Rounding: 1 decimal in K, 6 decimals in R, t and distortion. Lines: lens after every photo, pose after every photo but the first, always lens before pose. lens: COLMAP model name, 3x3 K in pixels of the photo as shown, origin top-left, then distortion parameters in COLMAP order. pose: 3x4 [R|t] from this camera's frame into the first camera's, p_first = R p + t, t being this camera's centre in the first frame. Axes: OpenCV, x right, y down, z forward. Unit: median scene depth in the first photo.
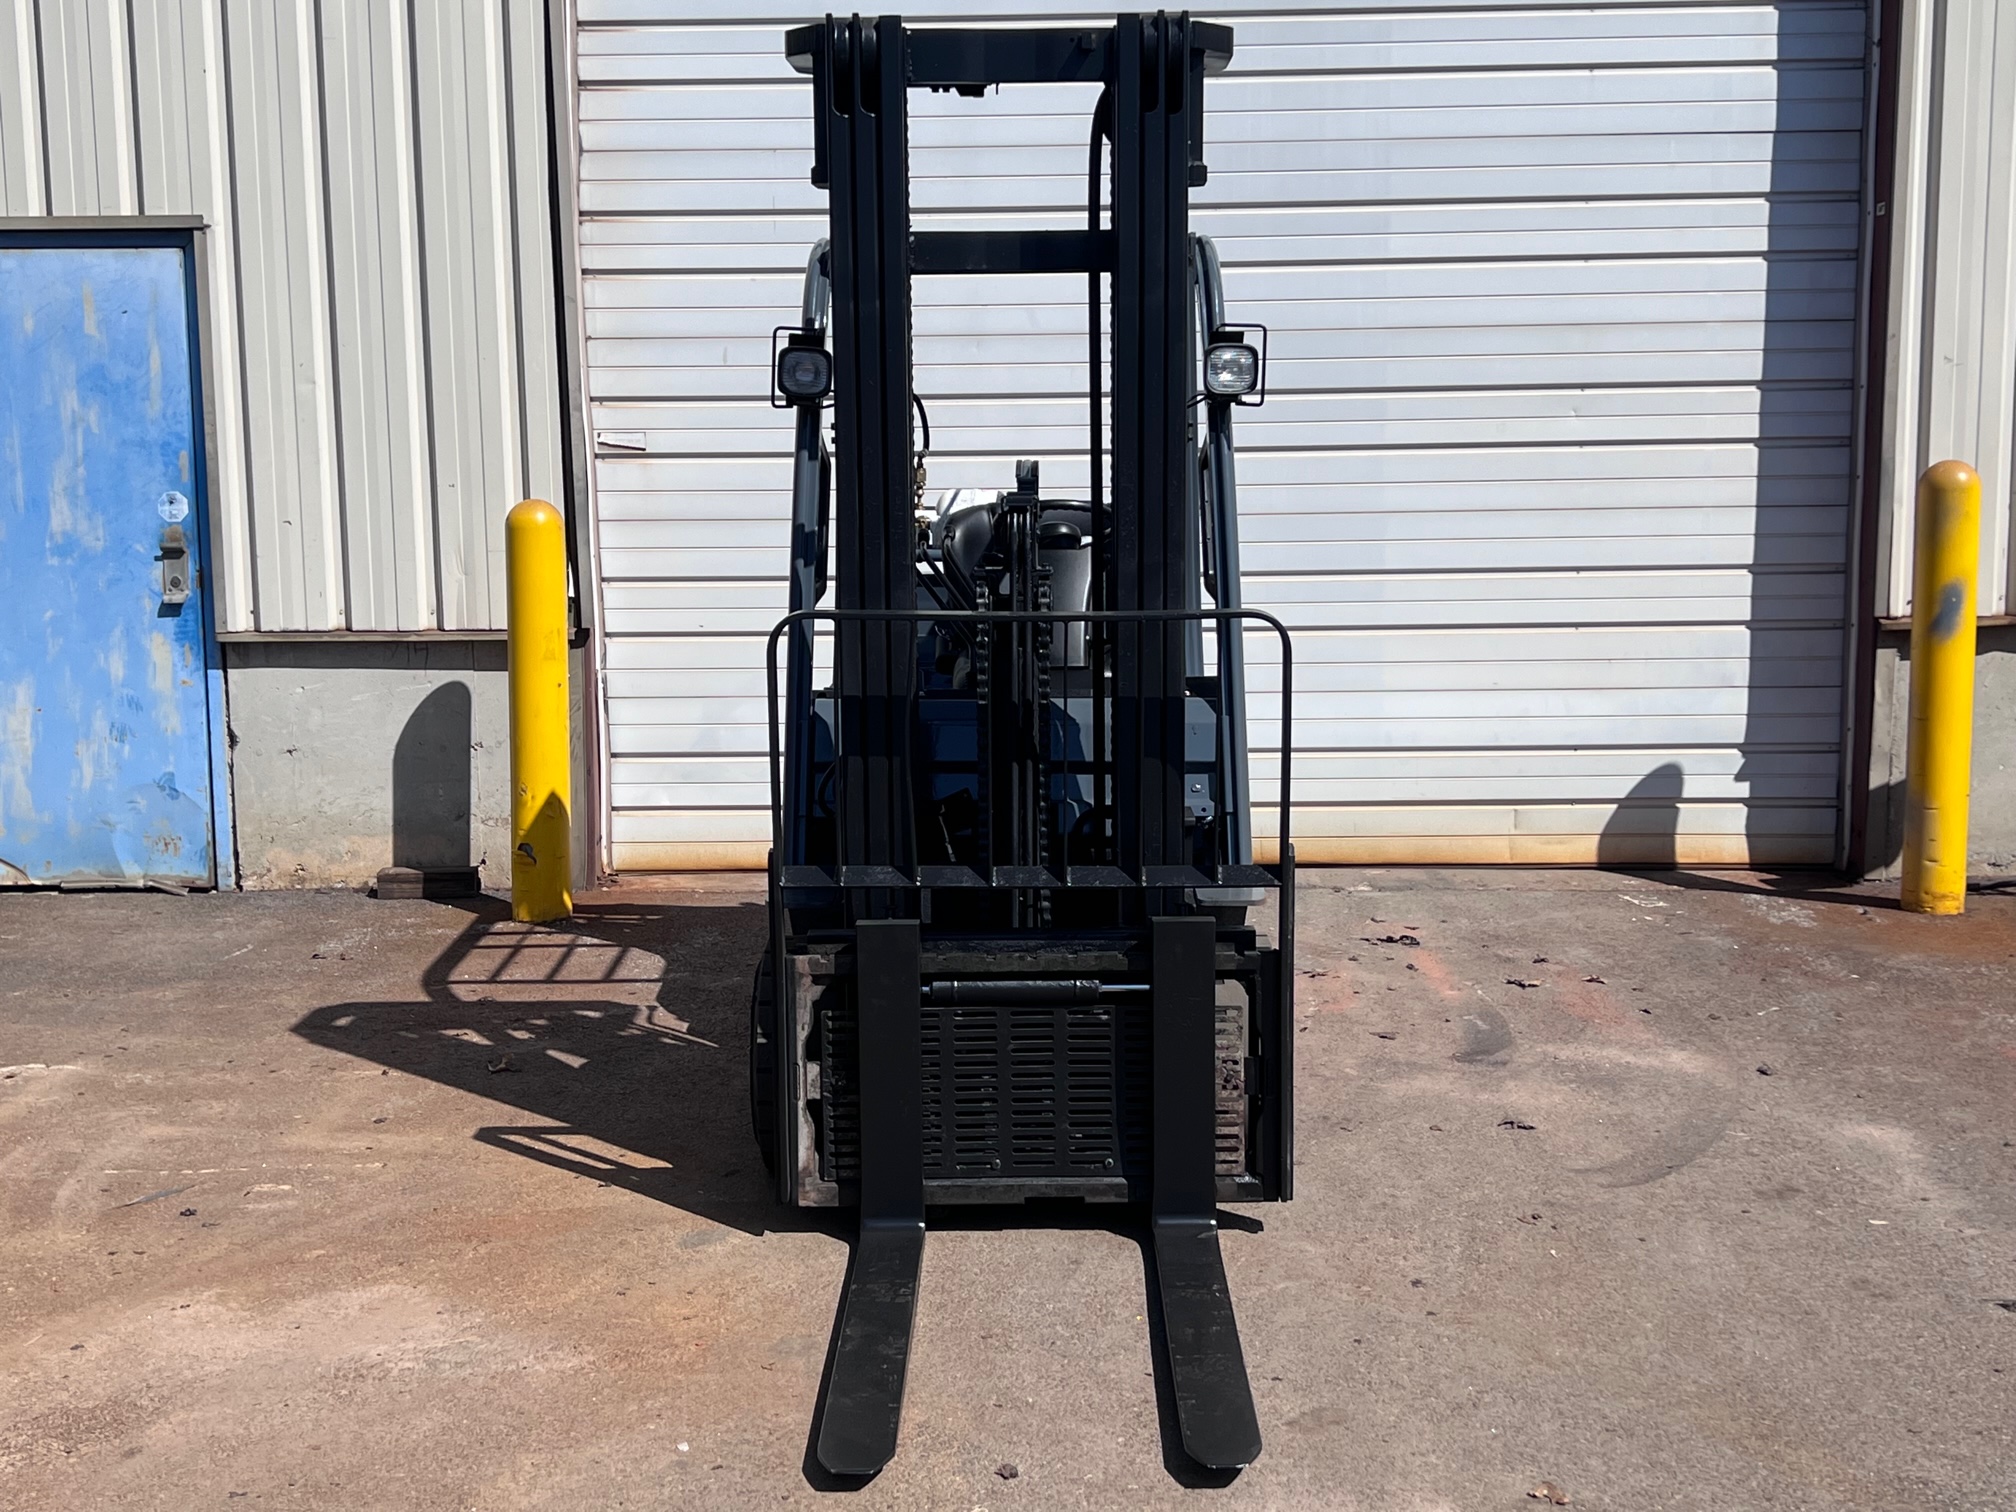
lens RADIAL K [[2426.4, 0, 1017.1], [0, 2426.4, 762.2], [0, 0, 1]] dist [0.026032, 0.000000]
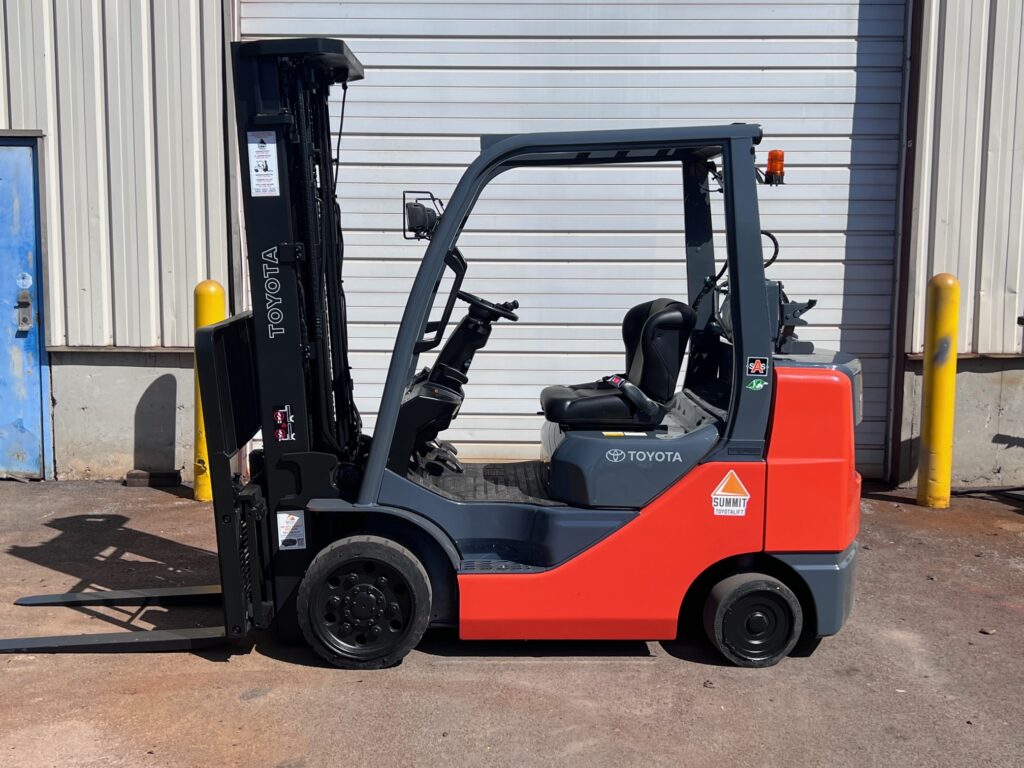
lens RADIAL K [[1165.0, 0, 515.4], [0, 1165.0, 382.5], [0, 0, 1]] dist [0.015243, 0.000000]
pose [[0.999772, 0.016310, 0.013781, 0.029403], [-0.016043, 0.999686, -0.019245, -0.012971], [-0.014091, 0.019019, 0.999720, 0.074623]]
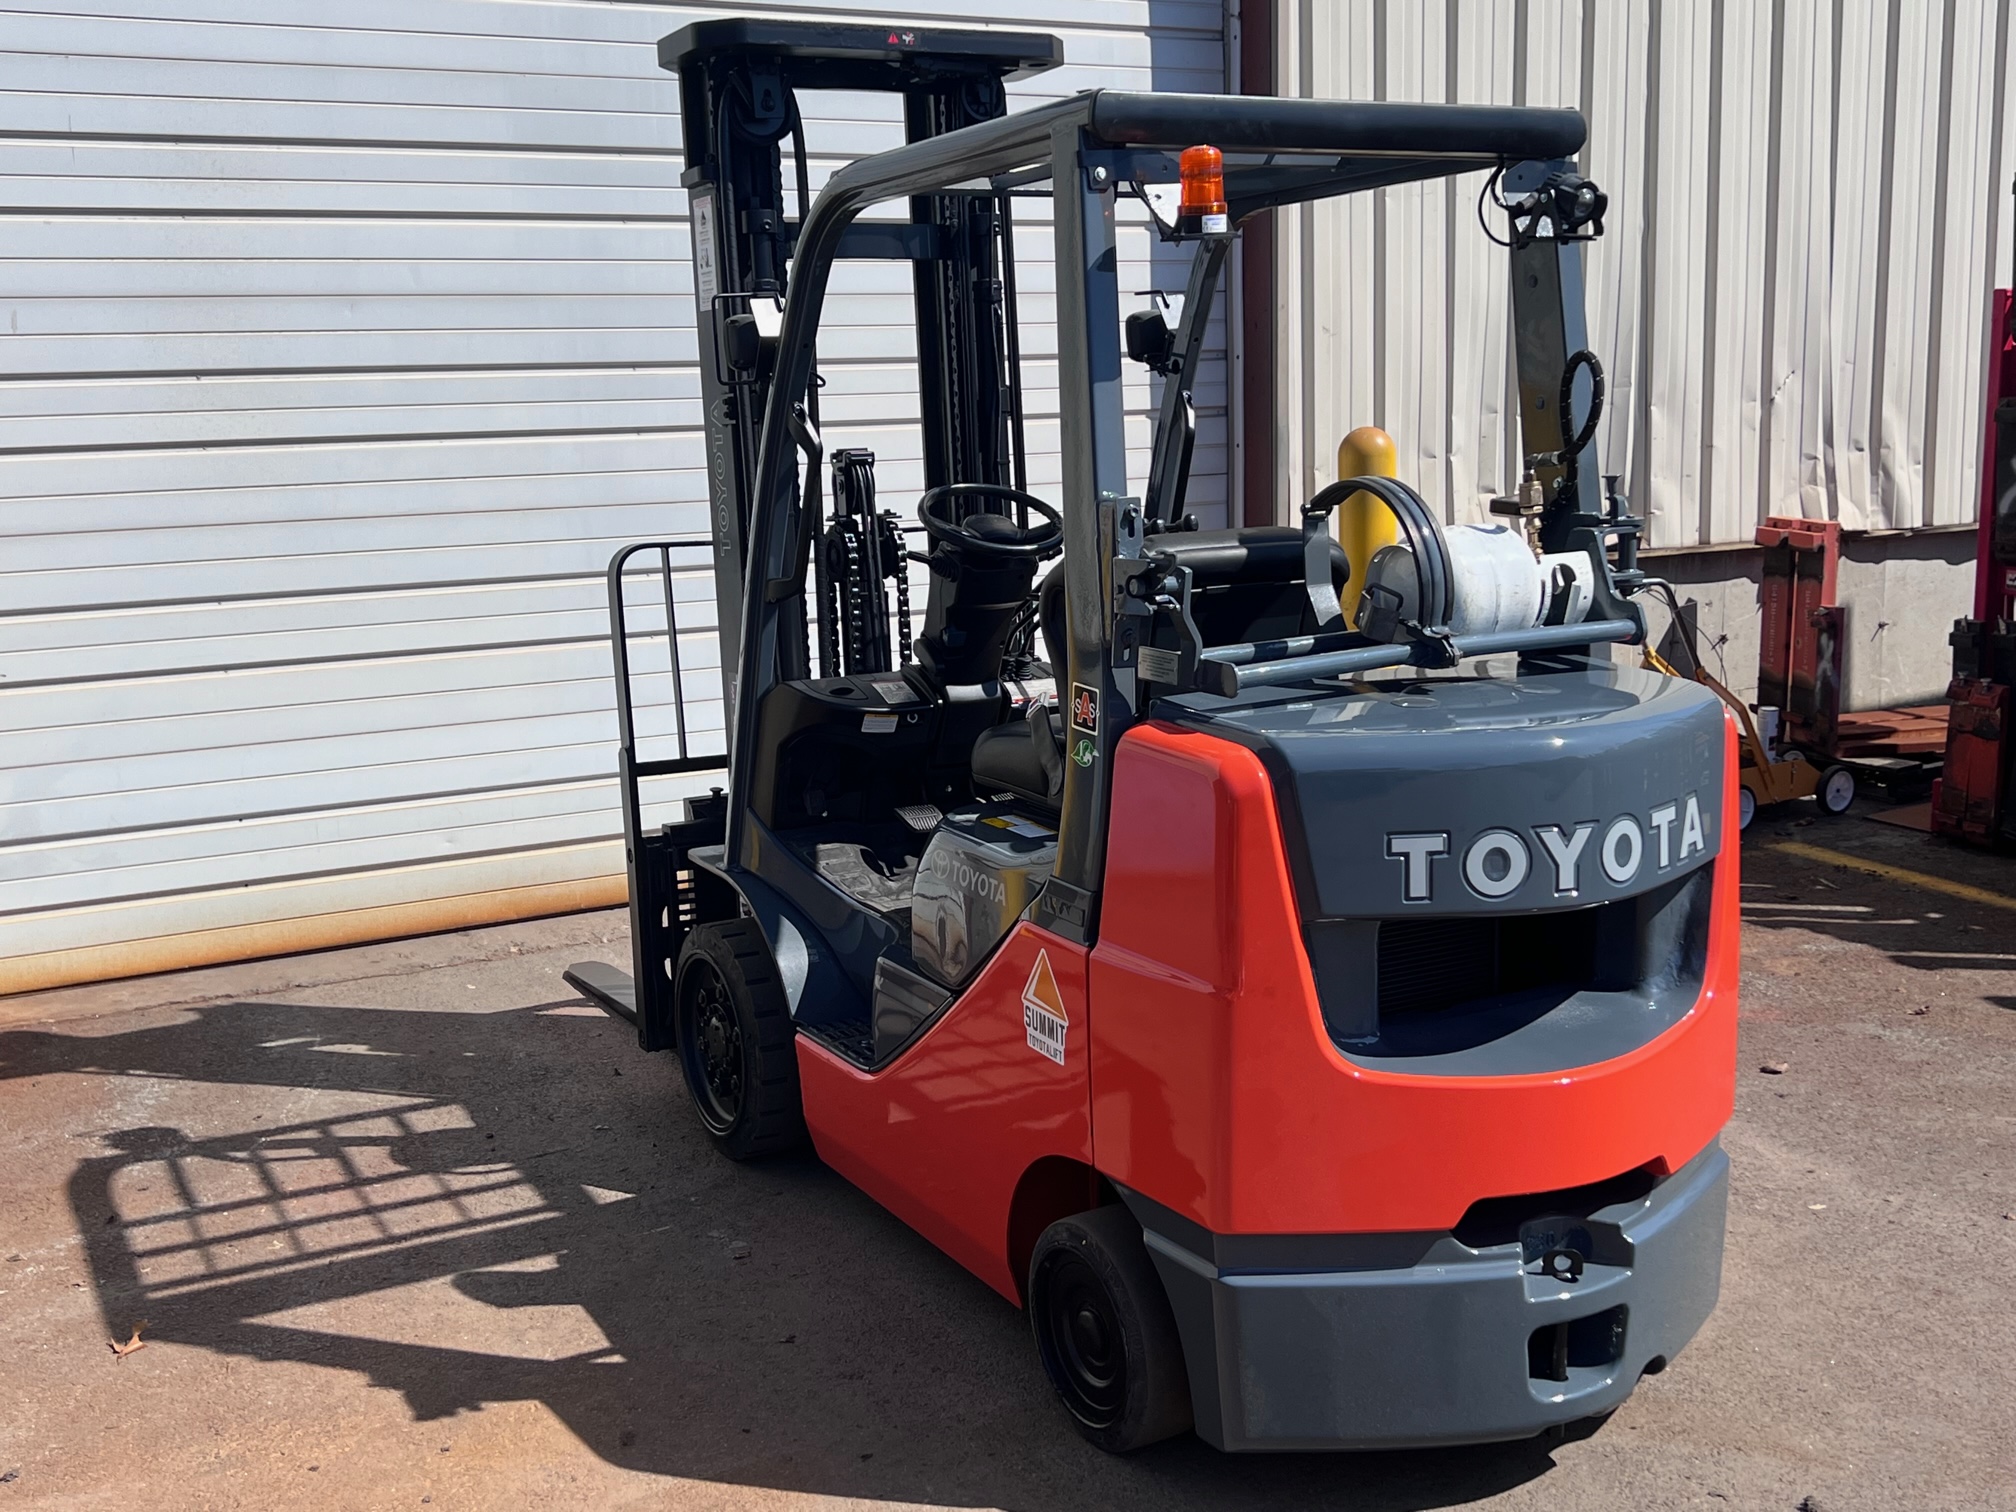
lens RADIAL K [[2257.1, 0, 1038.2], [0, 2257.1, 739.0], [0, 0, 1]] dist [0.045514, 0.000000]
pose [[0.860066, -0.094005, 0.501447, -0.219370], [0.085976, 0.995527, 0.039164, -0.037758], [-0.502886, 0.009429, 0.864302, 0.222017]]
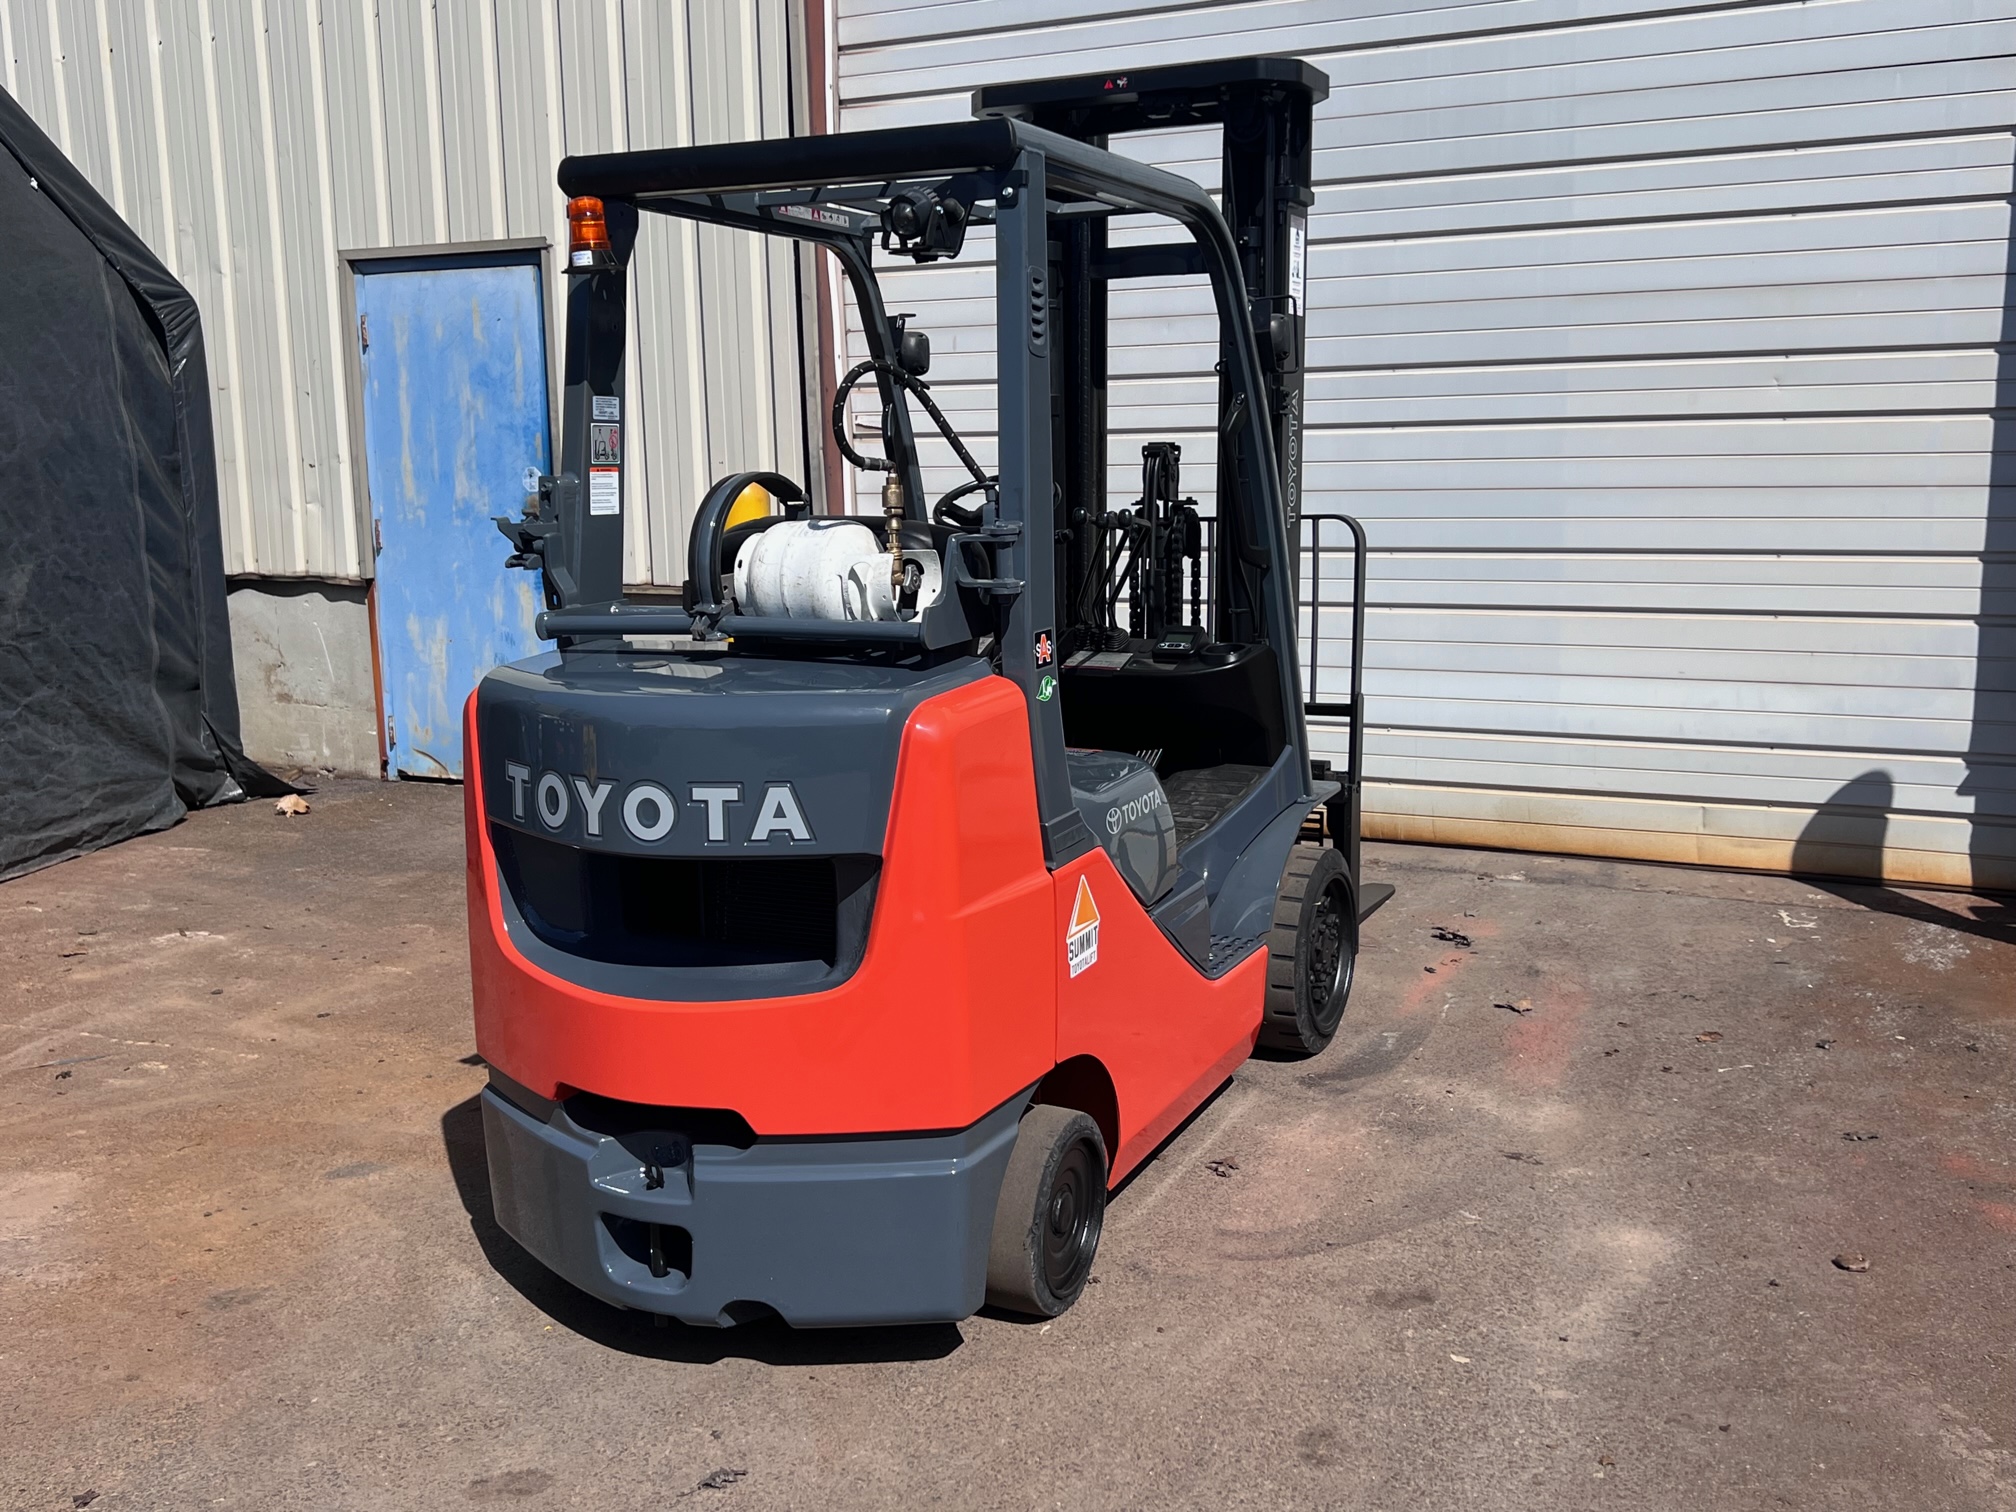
lens RADIAL K [[1975.9, 0, 1005.5], [0, 1975.9, 756.2], [0, 0, 1]] dist [0.020465, 0.000000]
pose [[0.905285, 0.063732, -0.419996, 0.294964], [-0.046875, 0.997631, 0.050347, -0.027257], [0.422210, -0.025891, 0.906128, 0.196519]]
